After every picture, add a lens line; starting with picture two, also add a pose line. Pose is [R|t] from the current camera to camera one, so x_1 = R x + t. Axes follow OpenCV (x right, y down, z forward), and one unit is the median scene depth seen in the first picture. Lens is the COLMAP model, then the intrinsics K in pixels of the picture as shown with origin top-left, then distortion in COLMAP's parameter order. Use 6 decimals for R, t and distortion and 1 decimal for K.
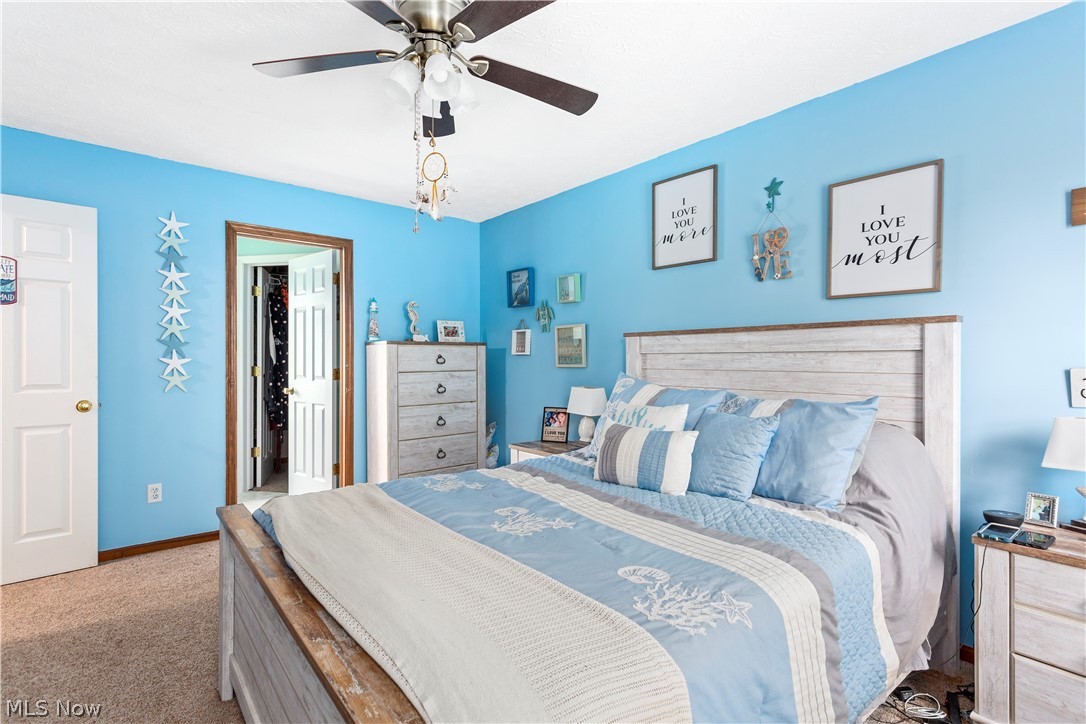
lens RADIAL K [[521.7, 0, 547.4], [0, 521.7, 359.7], [0, 0, 1]] dist [0.006427, 0.000558]
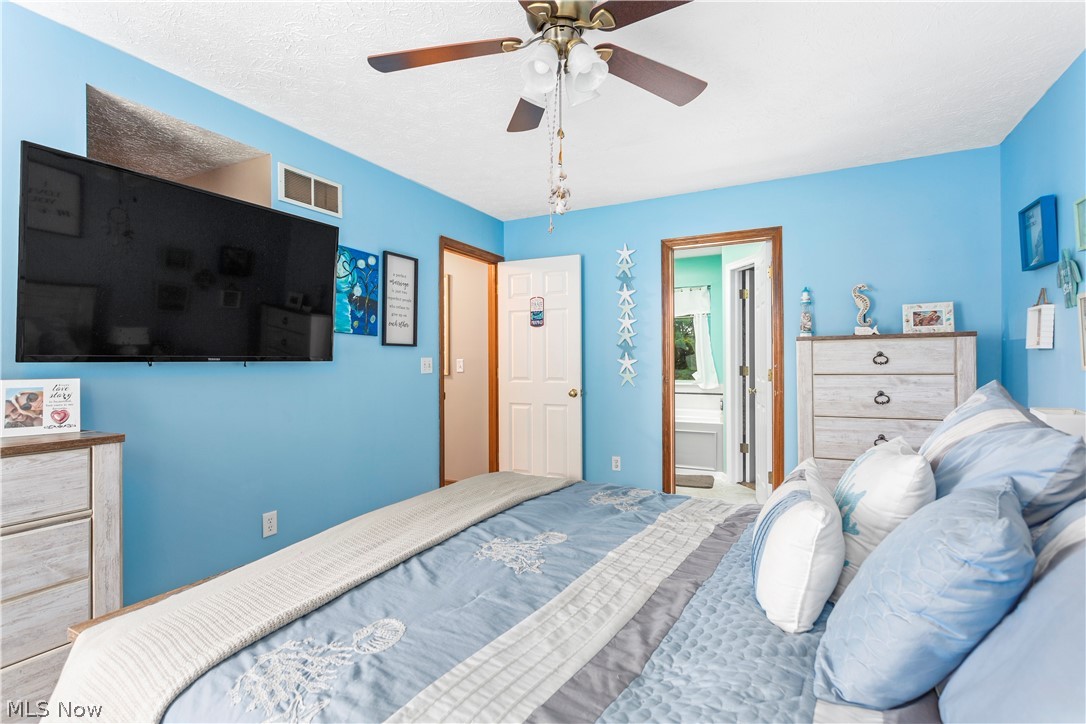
lens RADIAL K [[521.7, 0, 546.3], [0, 521.7, 359.8], [0, 0, 1]] dist [0.006427, 0.000558]
pose [[0.376708, -0.005372, -0.926316, 0.374519], [0.007600, 0.999967, -0.002708, 0.000280], [0.926301, -0.006020, 0.376737, 0.348543]]
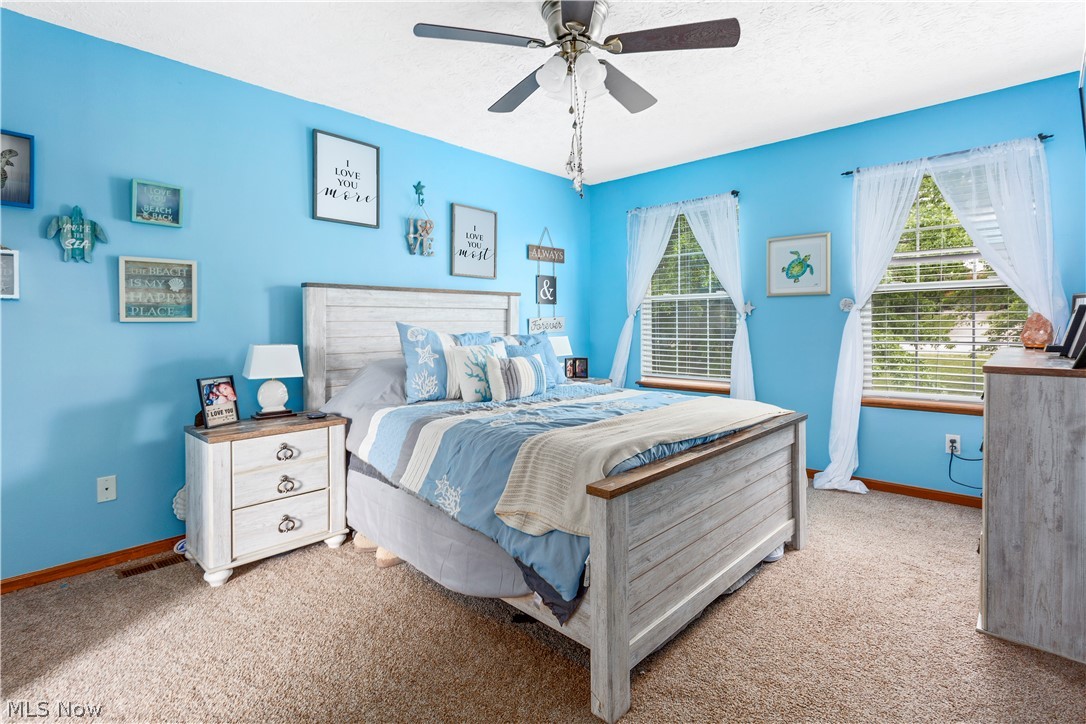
lens RADIAL K [[521.7, 0, 542.8], [0, 521.7, 326.5], [0, 0, 1]] dist [0.006427, 0.000558]
pose [[-0.111698, -0.006000, 0.993724, -0.799914], [0.005831, 0.999961, 0.006693, 0.022391], [-0.993725, 0.006542, -0.111659, 0.690861]]
